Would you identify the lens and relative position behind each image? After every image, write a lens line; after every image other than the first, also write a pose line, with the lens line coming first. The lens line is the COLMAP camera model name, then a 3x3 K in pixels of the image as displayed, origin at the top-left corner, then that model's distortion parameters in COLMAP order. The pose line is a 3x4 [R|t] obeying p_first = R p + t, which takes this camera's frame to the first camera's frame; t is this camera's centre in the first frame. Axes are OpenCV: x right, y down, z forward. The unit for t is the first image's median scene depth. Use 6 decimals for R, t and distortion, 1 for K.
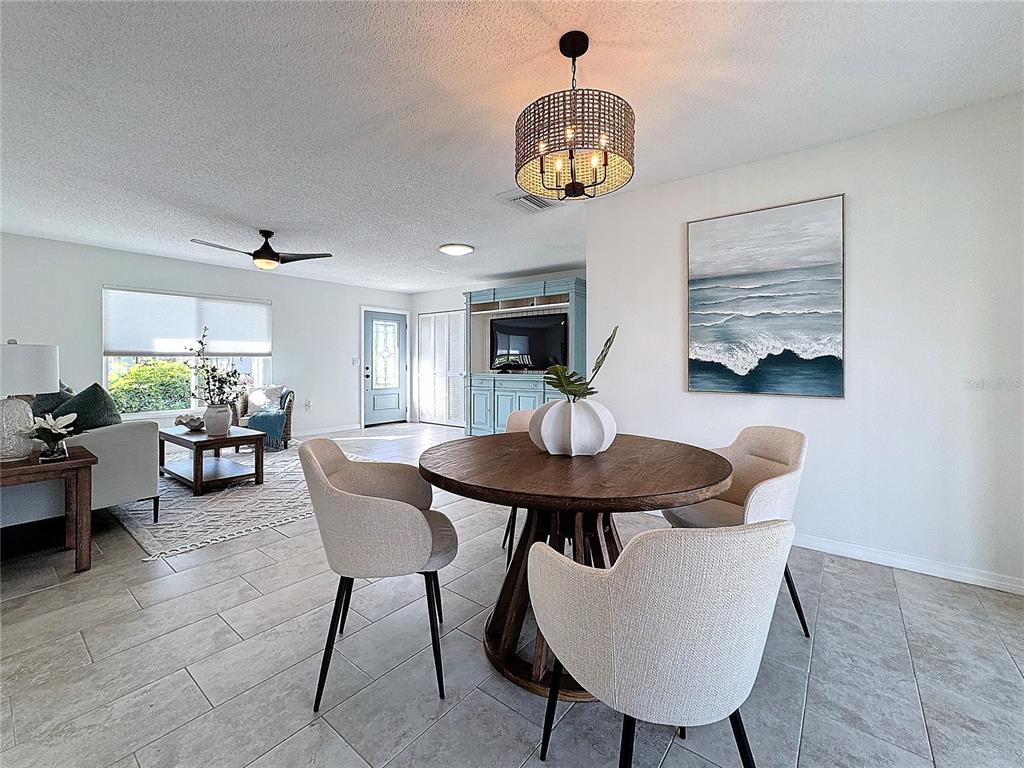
lens RADIAL K [[435.6, 0, 498.8], [0, 435.6, 365.2], [0, 0, 1]] dist [0.004091, 0.004390]
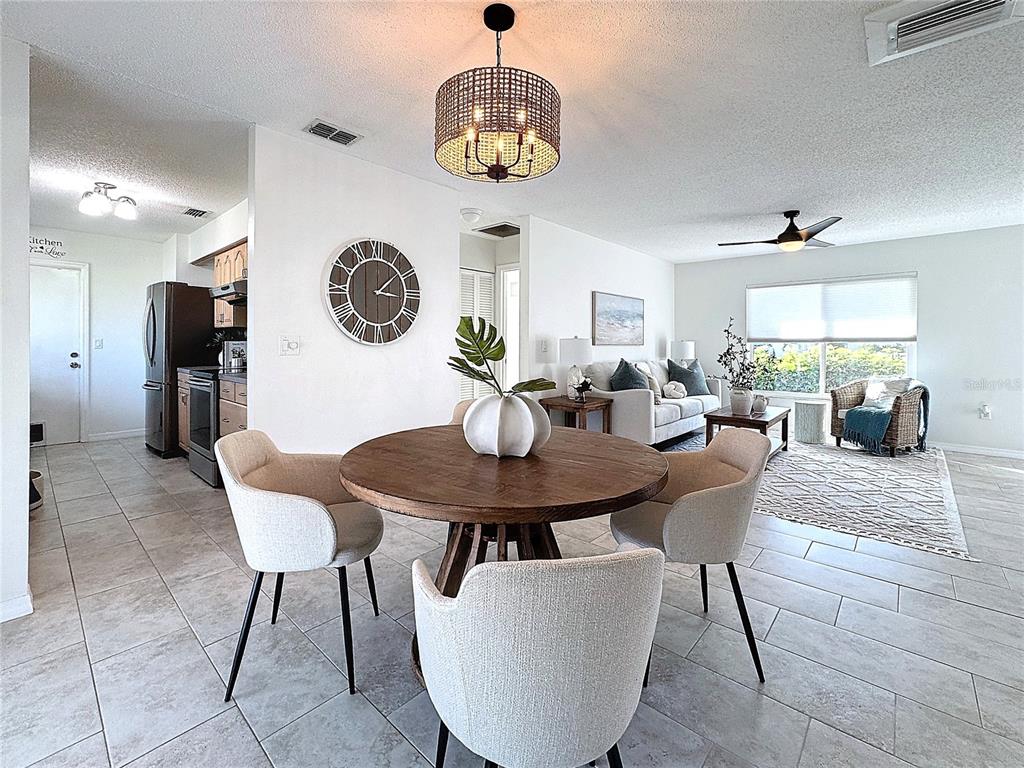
lens RADIAL K [[450.4, 0, 514.0], [0, 450.4, 342.6], [0, 0, 1]] dist [-0.023001, 0.011200]
pose [[-0.042408, -0.001456, -0.999099, 0.502116], [-0.011555, 0.999933, -0.000966, -0.013354], [0.999034, 0.011504, -0.042422, 0.474399]]
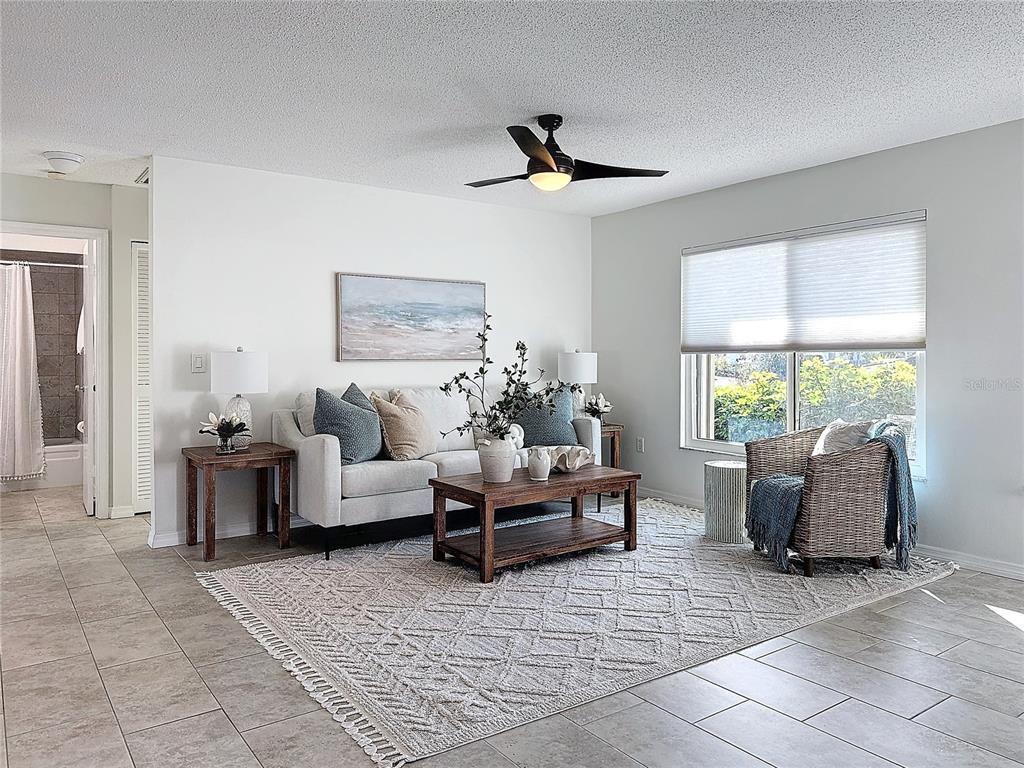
lens RADIAL K [[738.3, 0, 514.8], [0, 738.3, 366.8], [0, 0, 1]] dist [0.067925, -0.002193]
pose [[-0.263422, 0.015419, -0.964557, 0.375650], [-0.002180, 0.999860, 0.016579, -0.022562], [0.964678, 0.006470, -0.263352, 1.290888]]
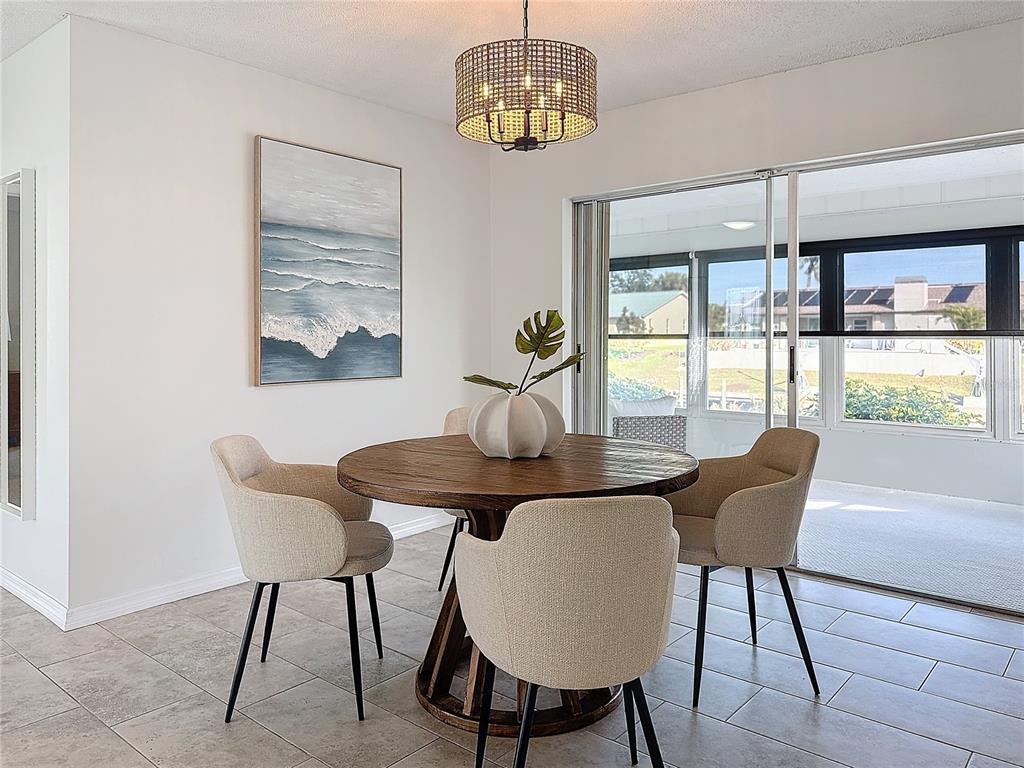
lens RADIAL K [[745.0, 0, 510.4], [0, 745.0, 377.7], [0, 0, 1]] dist [0.059817, -0.009406]
pose [[0.028795, -0.074342, 0.996817, -0.554473], [-0.004227, 0.997213, 0.074494, -0.030875], [-0.999576, -0.006359, 0.028401, 0.433314]]
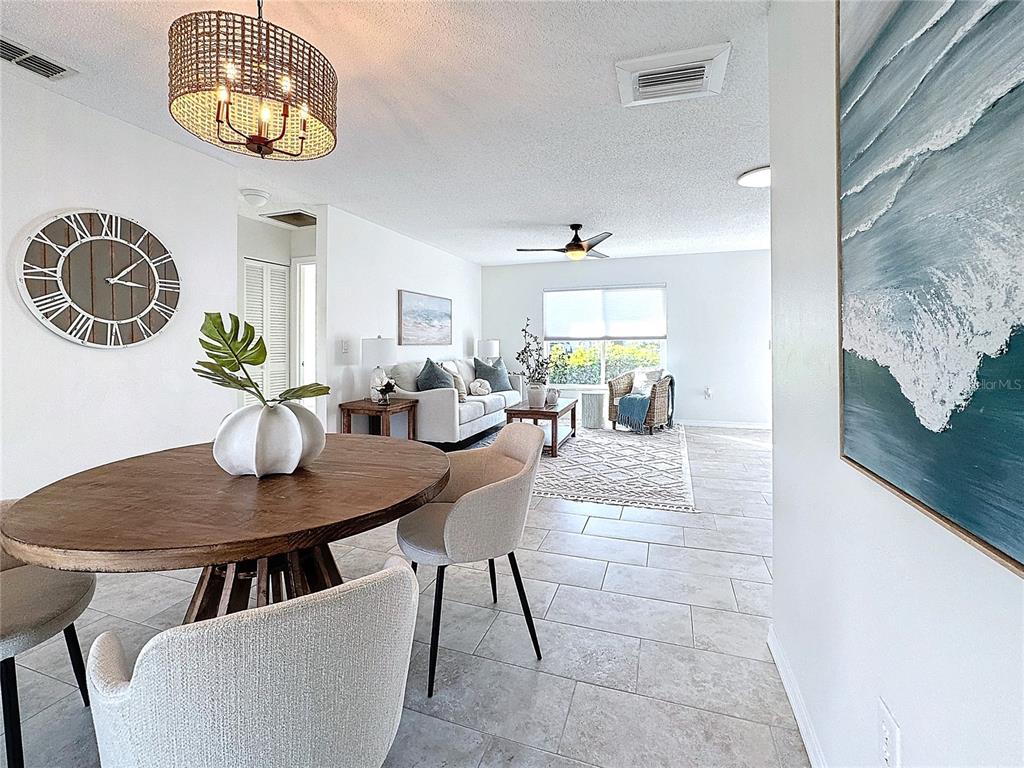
lens RADIAL K [[450.4, 0, 507.9], [0, 450.4, 341.9], [0, 0, 1]] dist [-0.023001, 0.011200]
pose [[0.336083, -0.004113, -0.941823, 0.487148], [-0.001816, 0.999986, -0.005015, -0.013085], [0.941831, 0.003395, 0.336071, 0.507949]]
